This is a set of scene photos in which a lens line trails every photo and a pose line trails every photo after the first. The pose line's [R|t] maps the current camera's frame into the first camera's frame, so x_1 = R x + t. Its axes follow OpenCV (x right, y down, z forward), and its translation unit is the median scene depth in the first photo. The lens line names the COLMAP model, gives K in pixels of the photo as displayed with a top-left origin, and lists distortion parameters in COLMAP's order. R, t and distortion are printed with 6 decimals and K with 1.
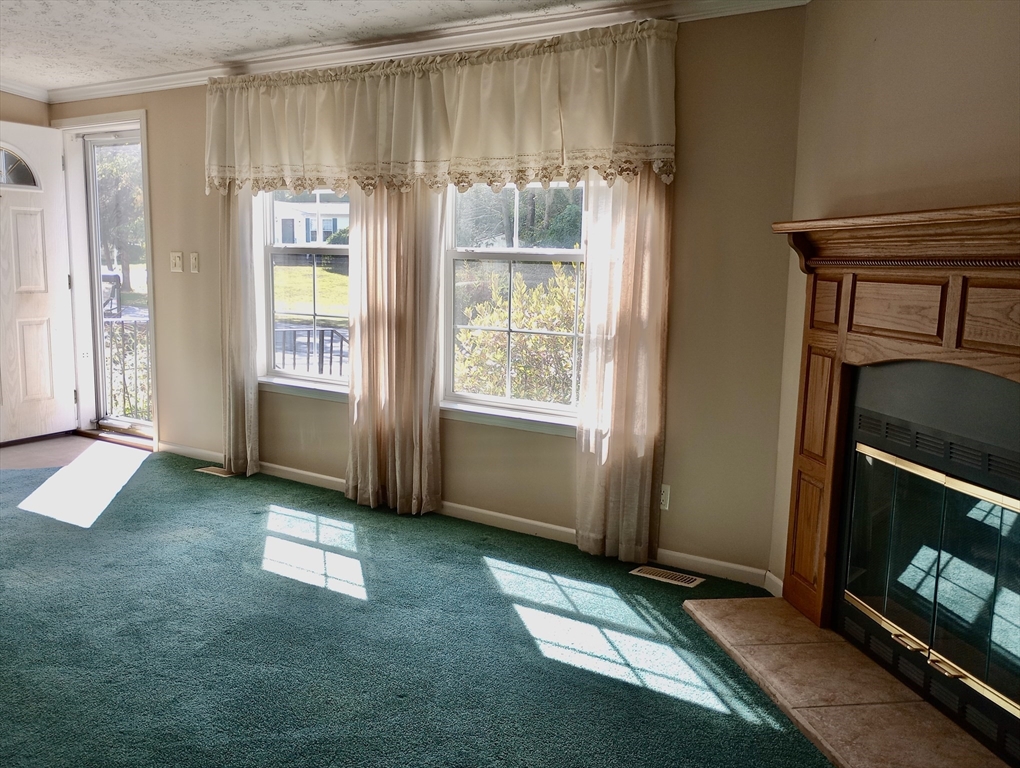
lens RADIAL K [[869.5, 0, 510.0], [0, 869.5, 384.0], [0, 0, 1]] dist [0.044913, -0.013435]
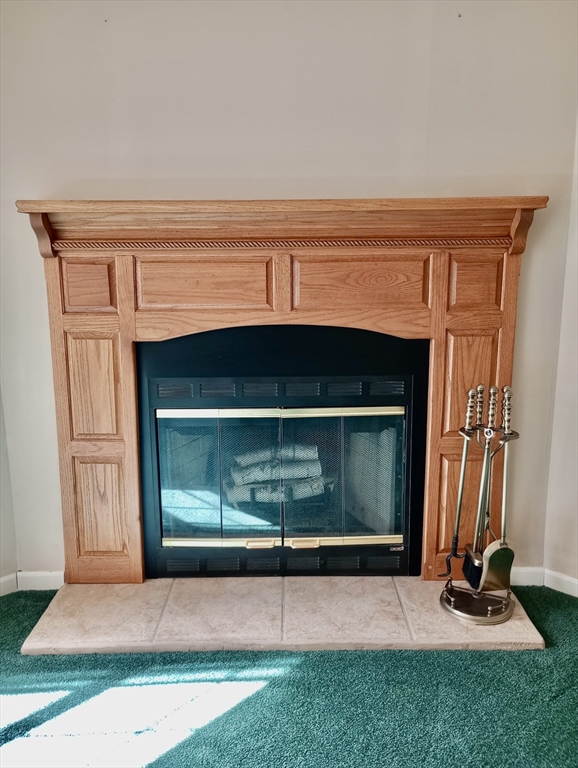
lens RADIAL K [[654.7, 0, 289.0], [0, 654.7, 384.0], [0, 0, 1]] dist [0.044913, -0.013435]
pose [[0.195711, -0.227303, 0.953955, -0.387495], [0.149684, 0.968293, 0.200010, -0.115139], [-0.969171, 0.103647, 0.223529, 0.707954]]
